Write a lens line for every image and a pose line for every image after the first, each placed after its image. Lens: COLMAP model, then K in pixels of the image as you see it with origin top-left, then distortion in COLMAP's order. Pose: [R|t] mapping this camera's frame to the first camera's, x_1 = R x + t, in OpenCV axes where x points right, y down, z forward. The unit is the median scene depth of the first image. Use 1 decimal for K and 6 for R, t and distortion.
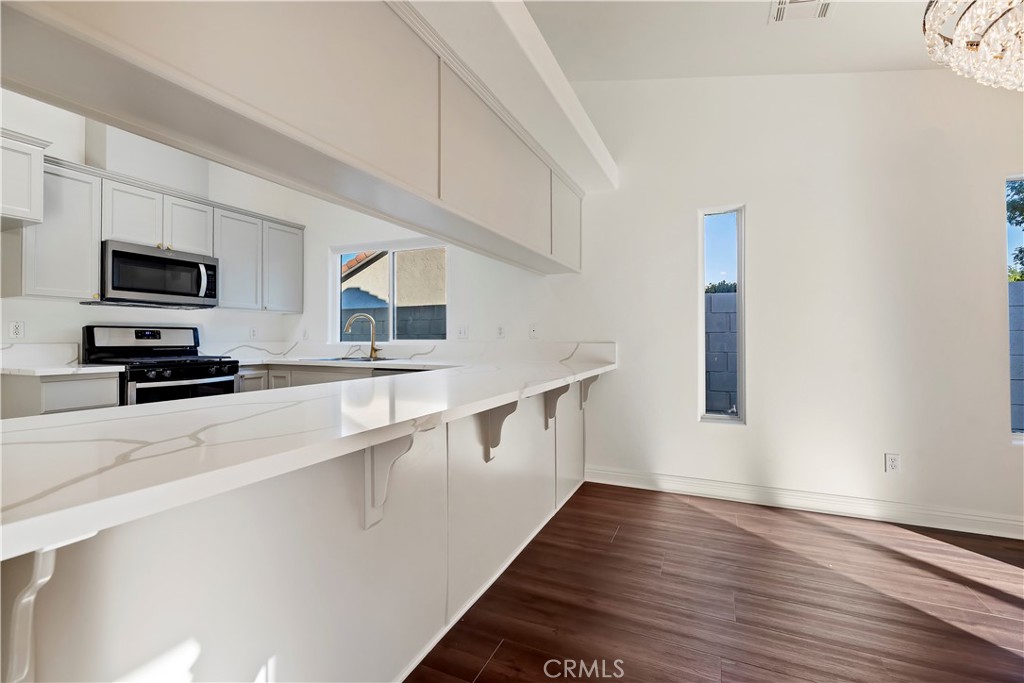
lens RADIAL K [[433.1, 0, 523.6], [0, 433.1, 336.2], [0, 0, 1]] dist [0.001441, 0.000281]
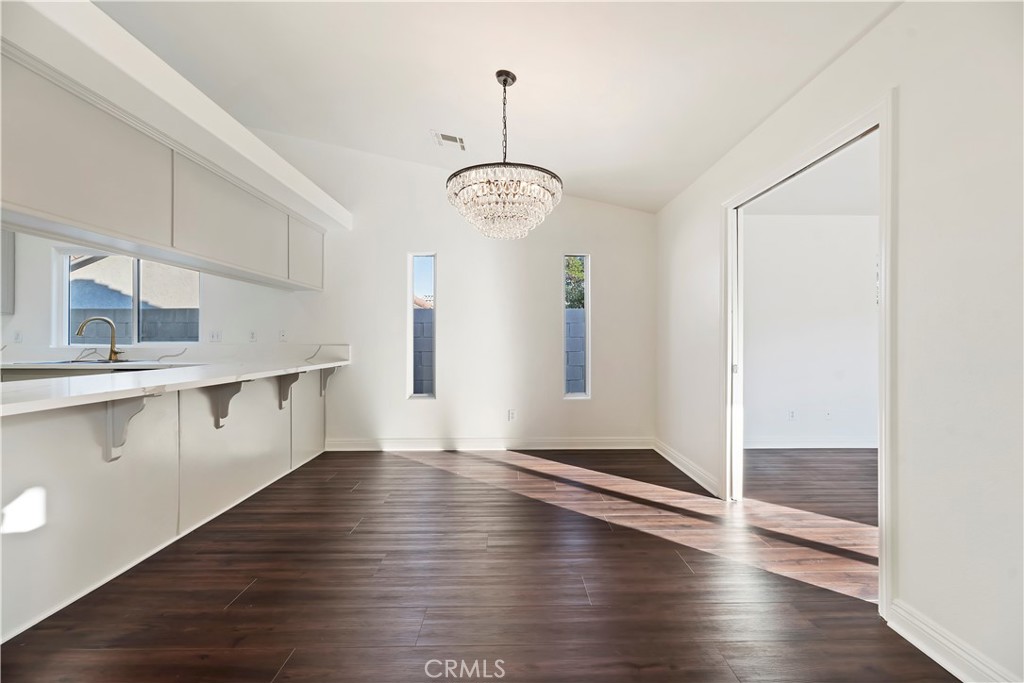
lens RADIAL K [[414.0, 0, 512.3], [0, 414.0, 338.7], [0, 0, 1]] dist [-0.000834, -0.000127]
pose [[0.908105, 0.004040, 0.418722, 0.124276], [-0.004149, 0.999991, -0.000651, -0.005098], [-0.418721, -0.001146, 0.908114, -0.351519]]
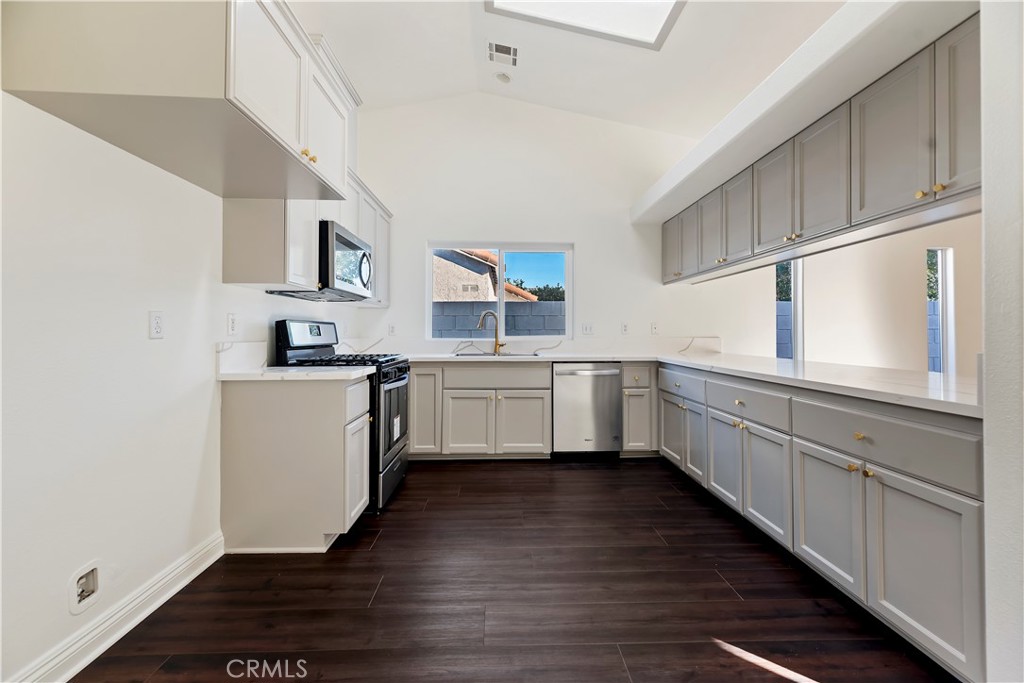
lens RADIAL K [[415.8, 0, 514.8], [0, 415.8, 329.9], [0, 0, 1]] dist [0.002887, 0.000261]
pose [[0.899713, 0.002721, 0.436473, -0.884120], [-0.001134, 0.999992, -0.003897, -0.002309], [-0.436480, 0.003011, 0.899709, 0.095282]]
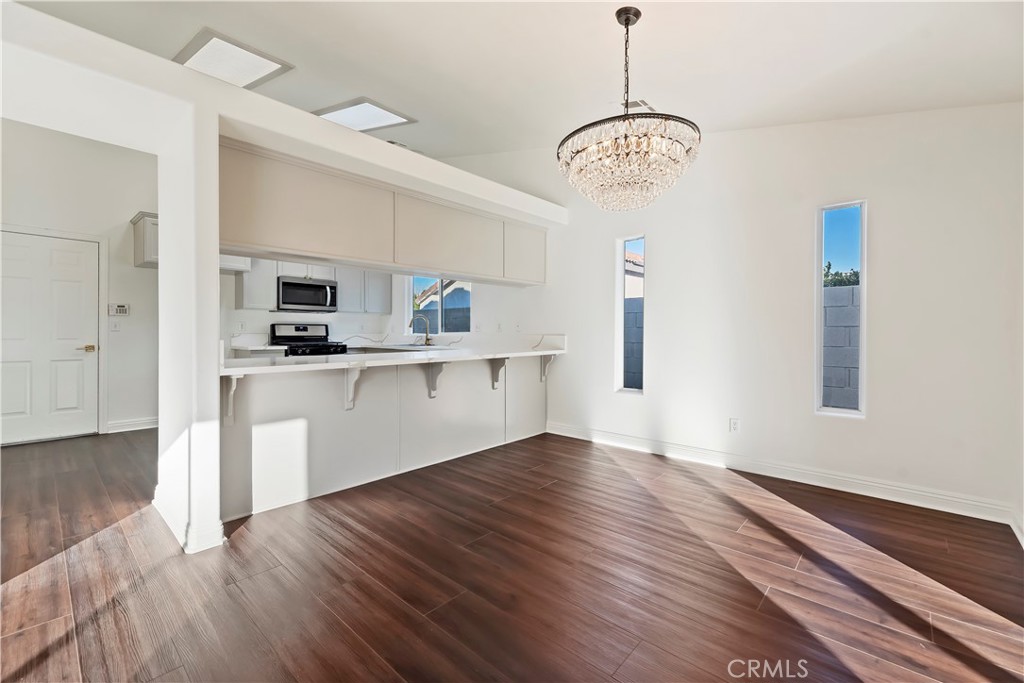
lens RADIAL K [[422.3, 0, 511.8], [0, 422.3, 335.1], [0, 0, 1]] dist [0.006550, 0.000371]
pose [[0.951687, 0.005409, -0.307023, 0.437681], [-0.001385, 0.999910, 0.013320, -0.002445], [0.307068, -0.012252, 0.951609, -0.333069]]
